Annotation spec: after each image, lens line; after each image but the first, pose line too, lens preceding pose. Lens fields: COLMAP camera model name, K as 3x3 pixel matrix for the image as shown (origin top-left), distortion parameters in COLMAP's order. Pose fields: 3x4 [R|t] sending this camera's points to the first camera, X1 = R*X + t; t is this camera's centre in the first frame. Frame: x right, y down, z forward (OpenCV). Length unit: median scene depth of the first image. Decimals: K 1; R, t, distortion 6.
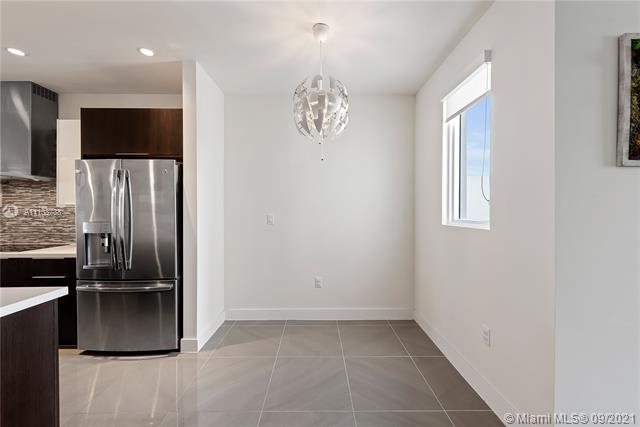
lens RADIAL K [[256.5, 0, 318.6], [0, 256.5, 213.7], [0, 0, 1]] dist [0.009312, -0.001154]
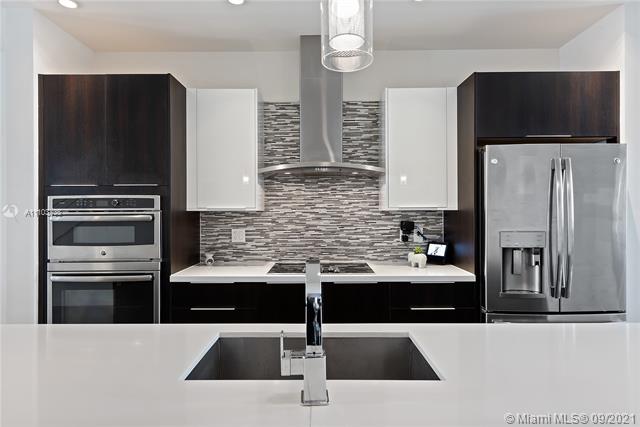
lens RADIAL K [[373.9, 0, 322.6], [0, 373.9, 215.8], [0, 0, 1]] dist [-0.020731, -0.000339]
pose [[0.999748, -0.005058, -0.021867, -1.037056], [0.004853, 0.999944, -0.009452, -0.001423], [0.021914, 0.009343, 0.999716, -0.028459]]
